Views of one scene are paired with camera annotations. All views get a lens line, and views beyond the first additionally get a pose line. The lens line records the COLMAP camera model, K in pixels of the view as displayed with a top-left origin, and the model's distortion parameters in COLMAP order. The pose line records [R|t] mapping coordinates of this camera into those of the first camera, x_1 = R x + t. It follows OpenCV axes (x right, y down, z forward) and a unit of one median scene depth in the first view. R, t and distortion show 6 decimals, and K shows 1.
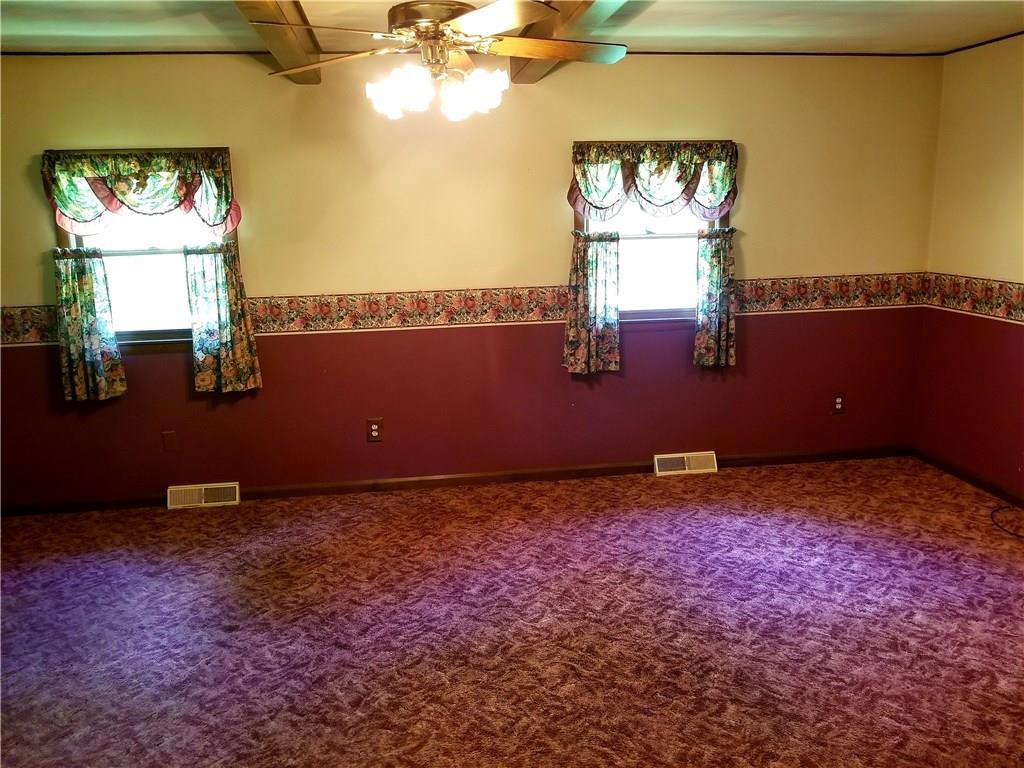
lens RADIAL K [[811.8, 0, 509.6], [0, 811.8, 366.5], [0, 0, 1]] dist [-0.000834, -0.016832]
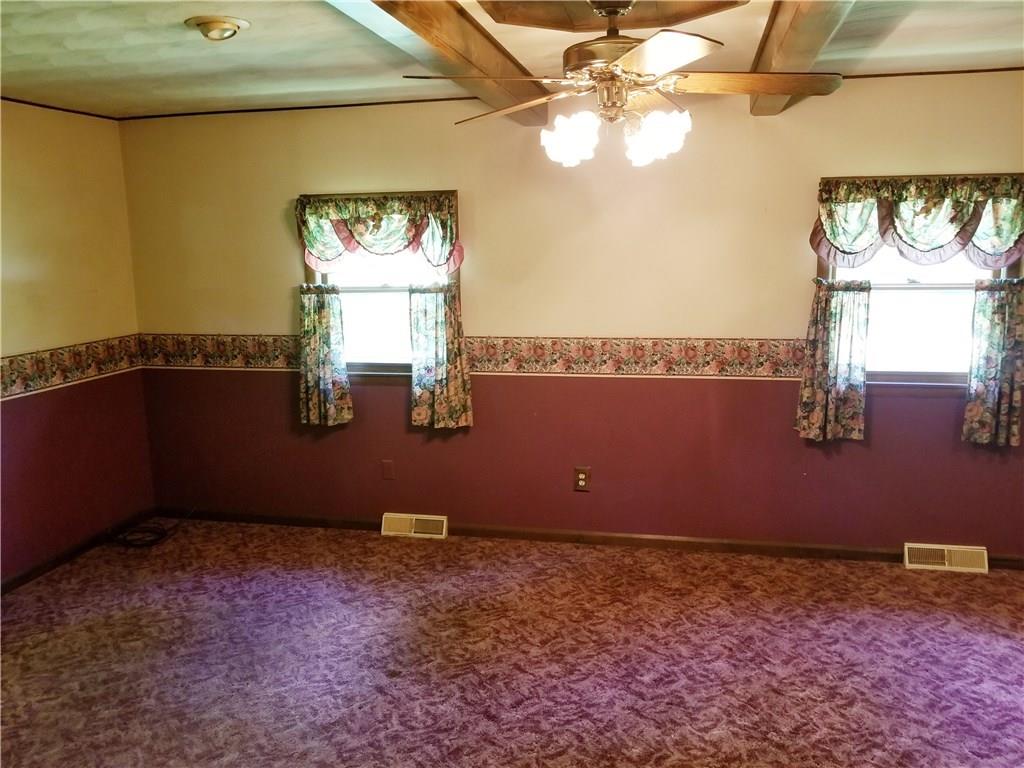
lens RADIAL K [[811.8, 0, 509.6], [0, 811.8, 366.5], [0, 0, 1]] dist [-0.000834, -0.016832]
pose [[0.938778, 0.060774, -0.339120, 0.078342], [-0.071423, 0.997265, -0.018997, -0.033487], [0.337038, 0.042055, 0.940551, 0.068014]]
